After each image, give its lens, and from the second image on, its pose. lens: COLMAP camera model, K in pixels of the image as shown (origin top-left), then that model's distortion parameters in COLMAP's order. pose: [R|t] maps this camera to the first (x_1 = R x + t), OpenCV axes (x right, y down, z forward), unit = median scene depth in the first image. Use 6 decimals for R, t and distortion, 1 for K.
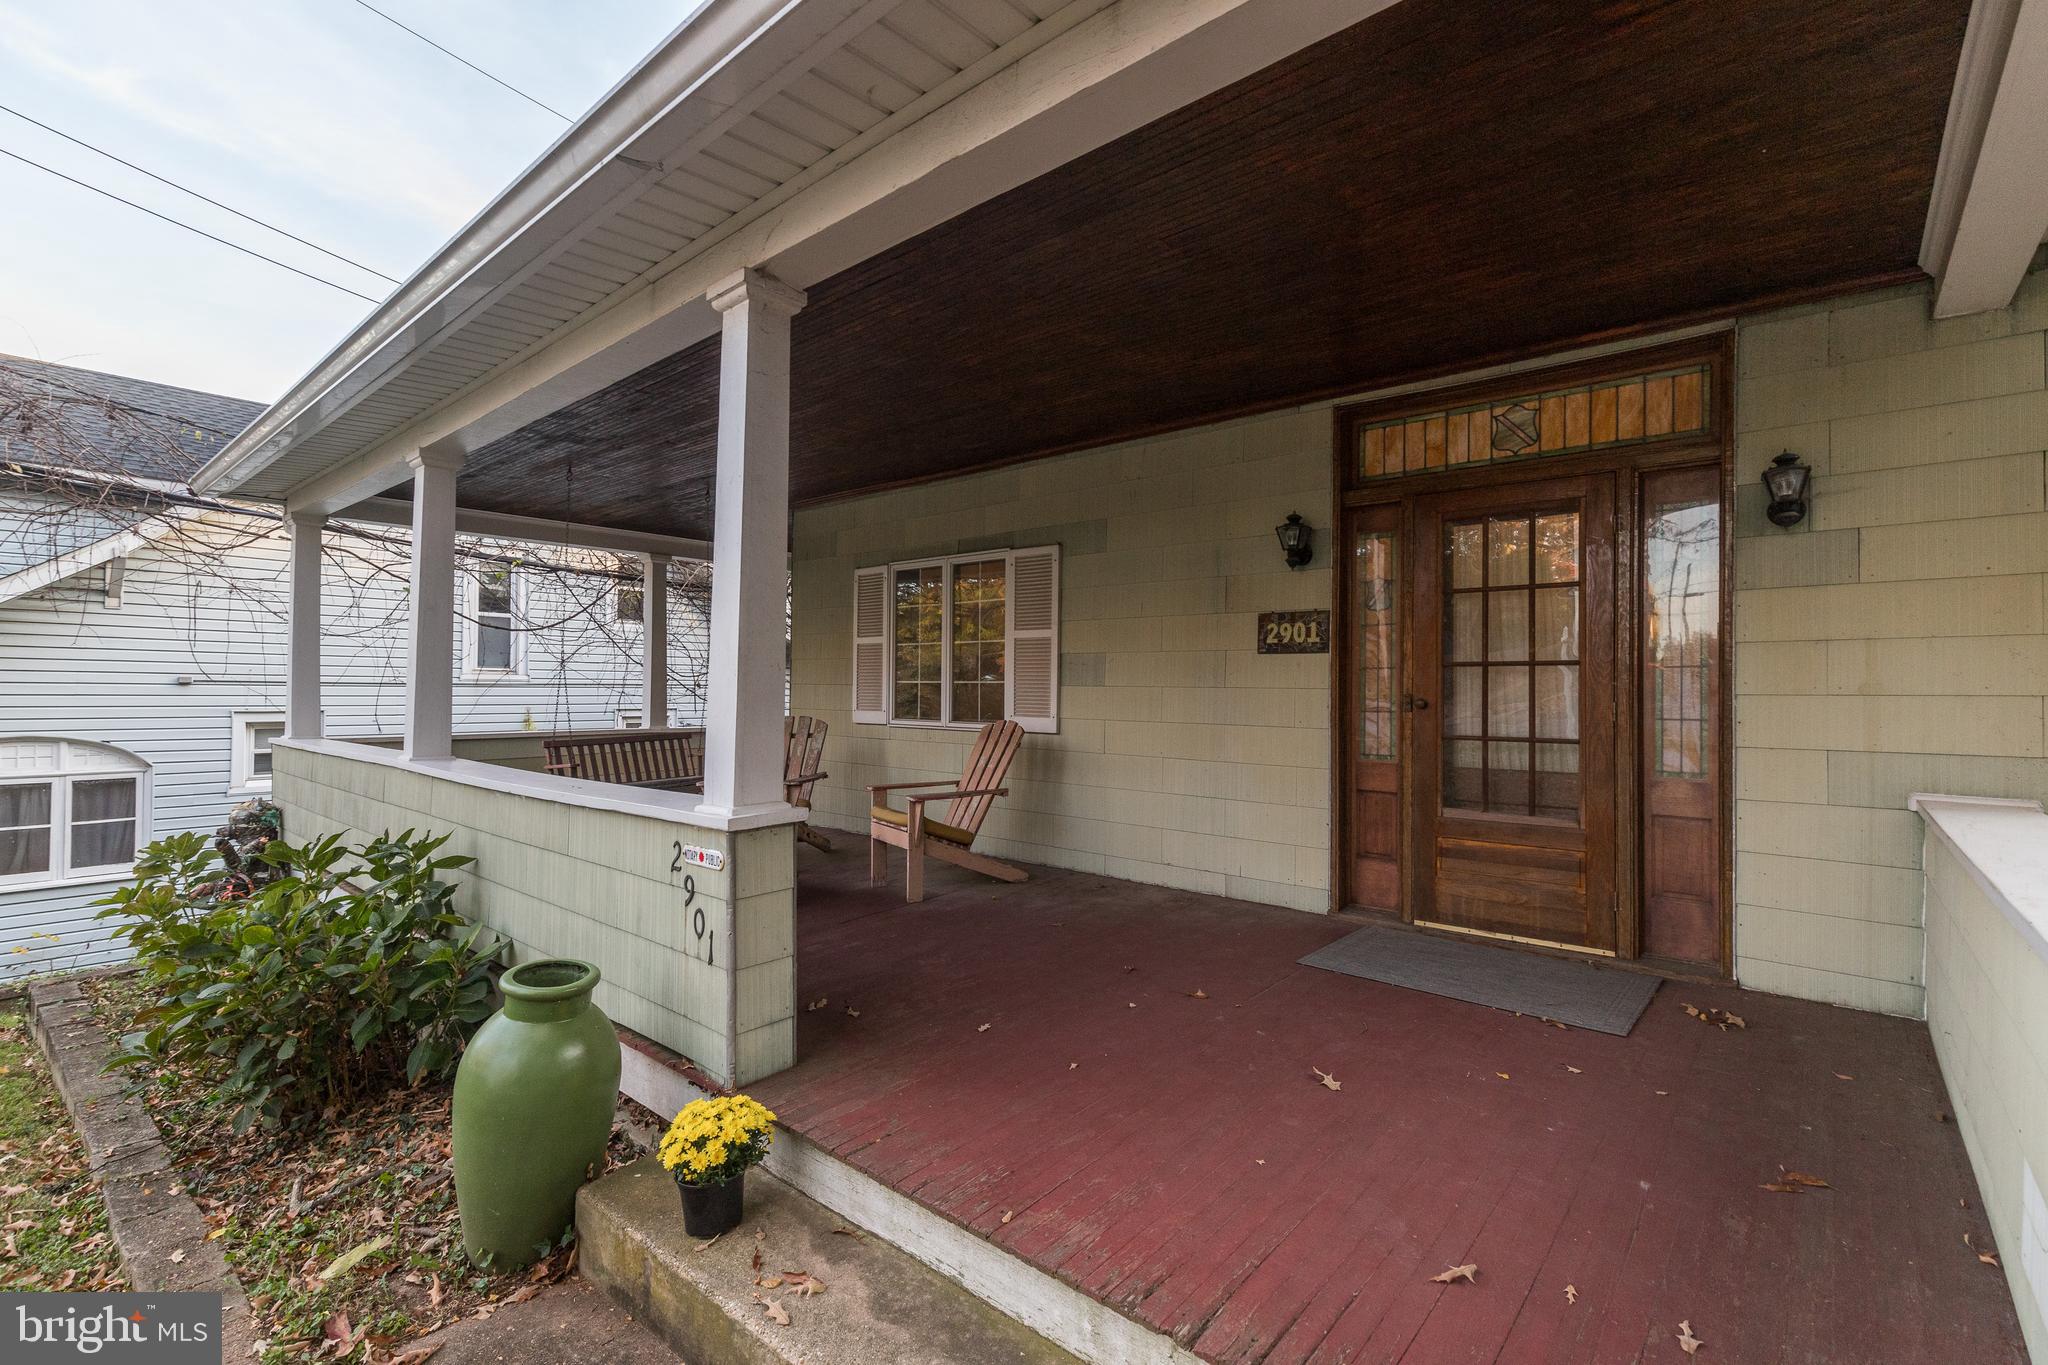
lens RADIAL K [[915.6, 0, 1024.0], [0, 915.6, 682.5], [0, 0, 1]] dist [0.006484, -0.000558]
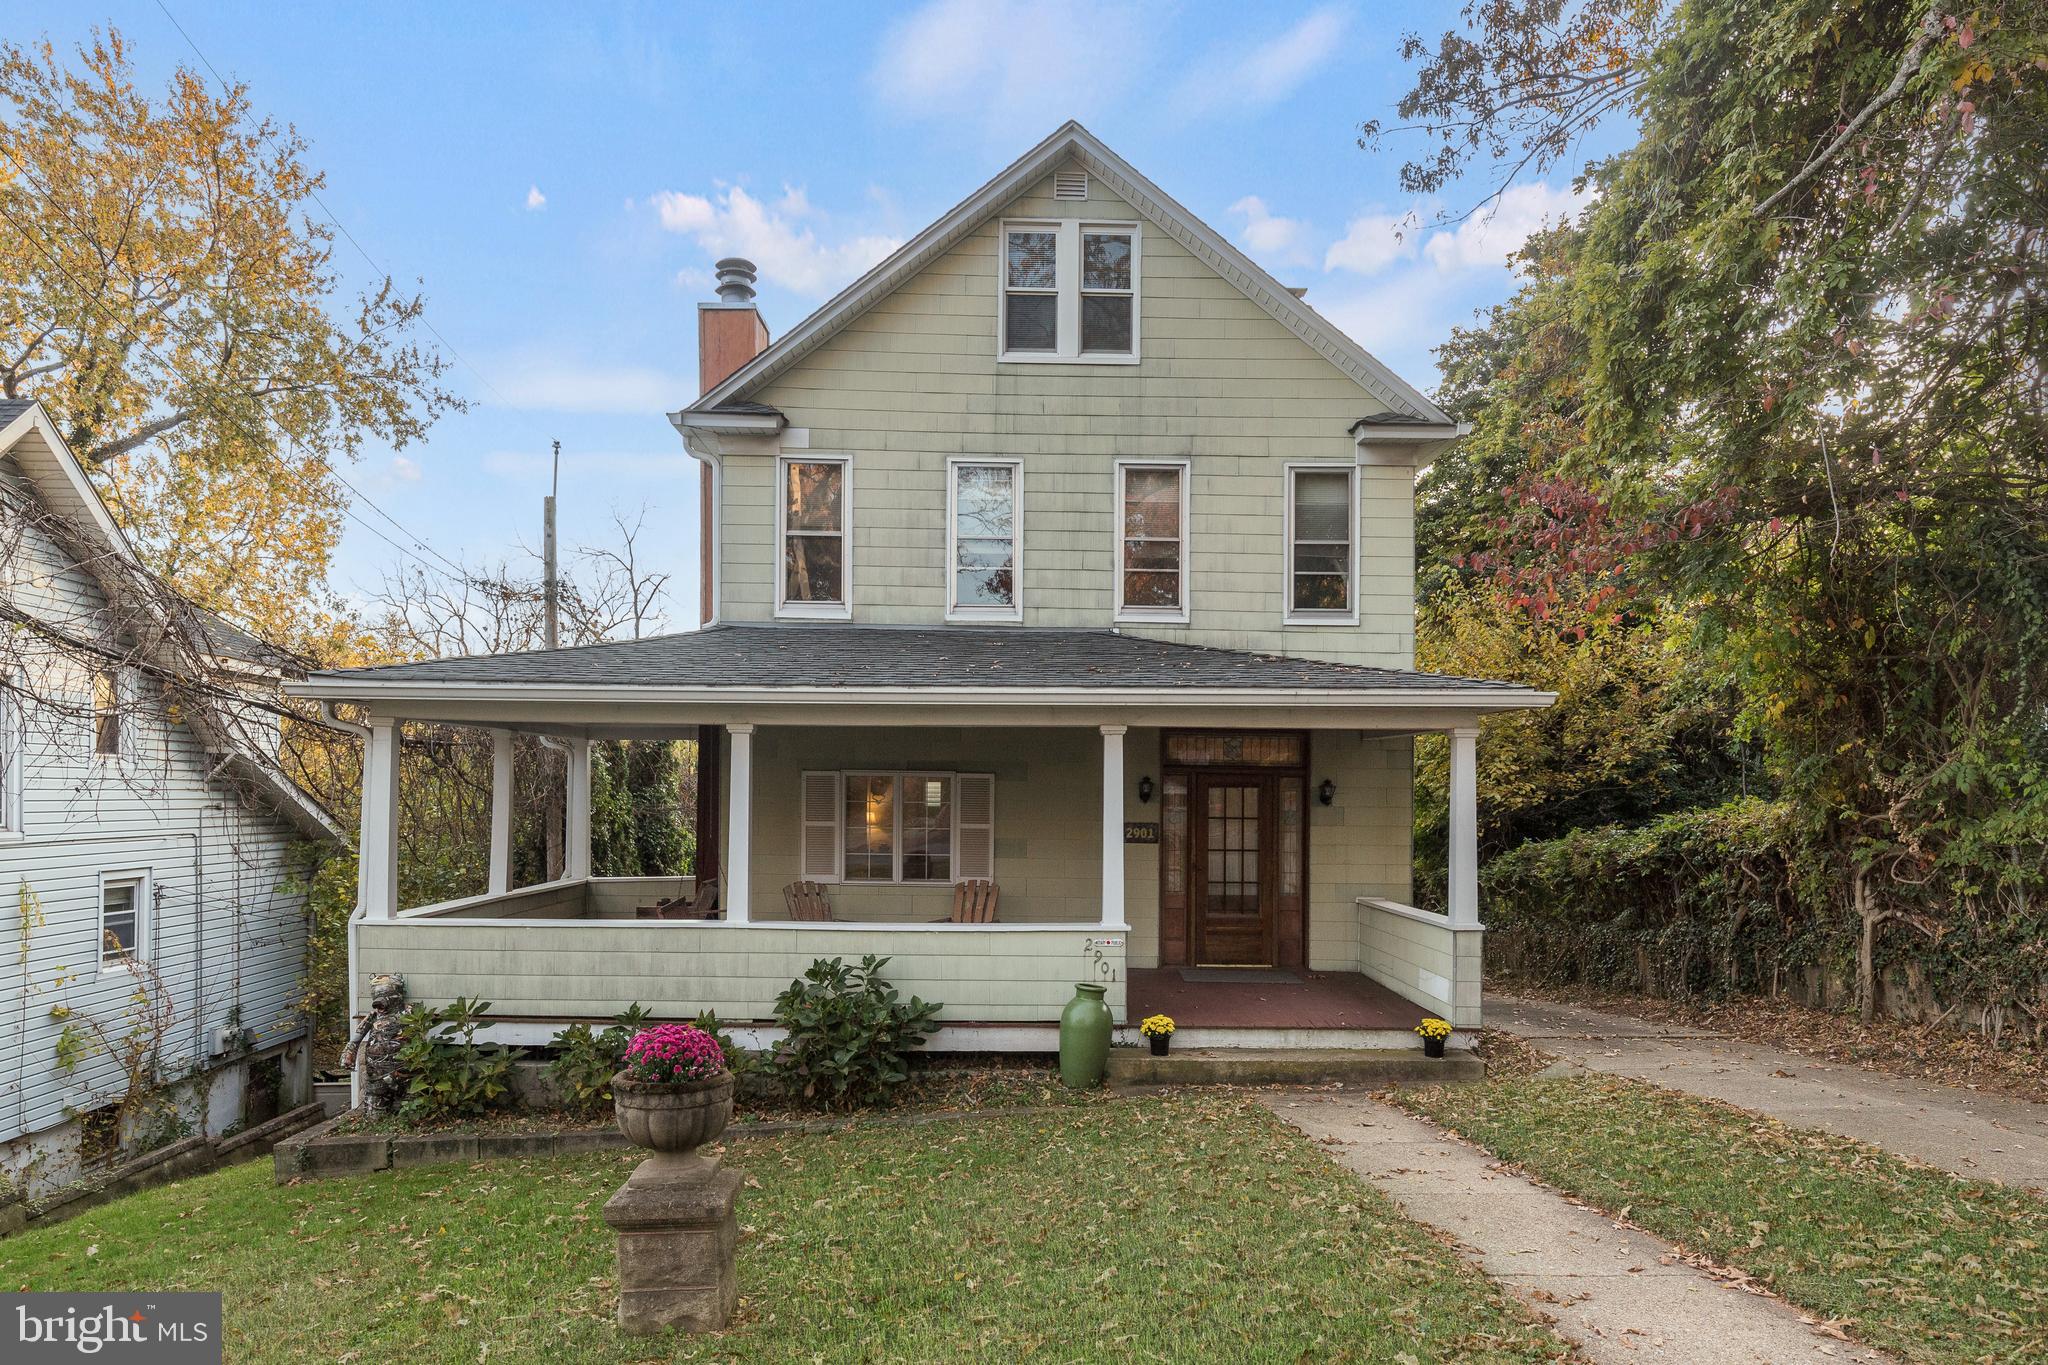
lens RADIAL K [[1382.5, 0, 1018.9], [0, 1382.5, 815.6], [0, 0, 1]] dist [0.004954, -0.005295]
pose [[0.744007, -0.009702, 0.668101, -1.537256], [-0.011567, 0.999558, 0.027396, -0.136935], [-0.668072, -0.028110, 0.743566, -0.861939]]
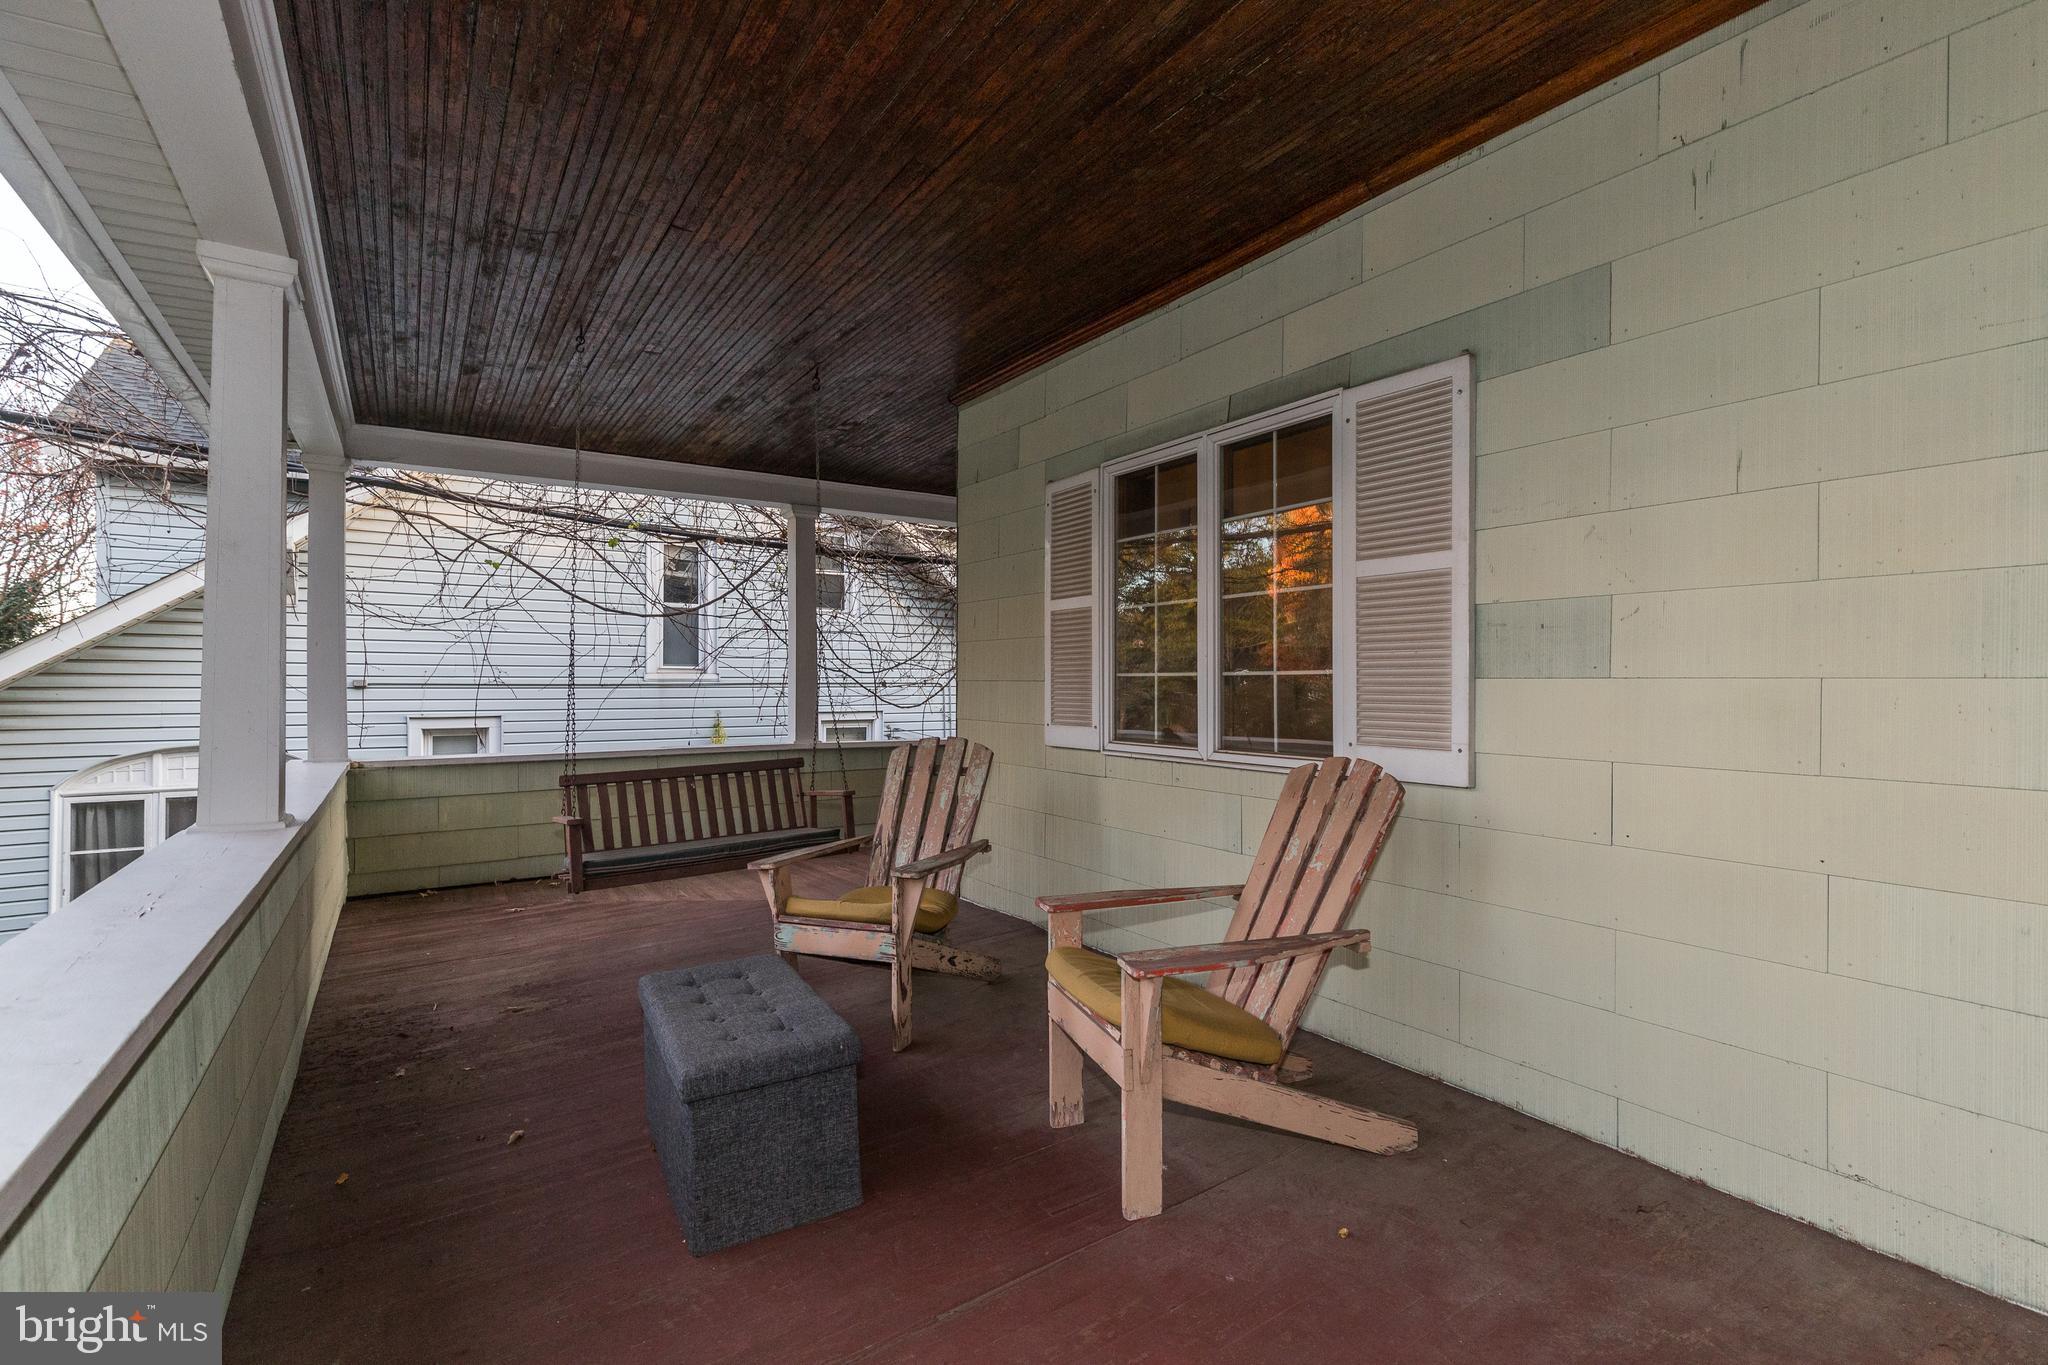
lens RADIAL K [[931.9, 0, 1024.0], [0, 931.9, 682.5], [0, 0, 1]] dist [0.011349, 0.000009]
pose [[0.963499, -0.009881, -0.267528, -0.046979], [0.011184, 0.999932, 0.003348, 0.001510], [0.267476, -0.006218, 0.963544, 0.492973]]
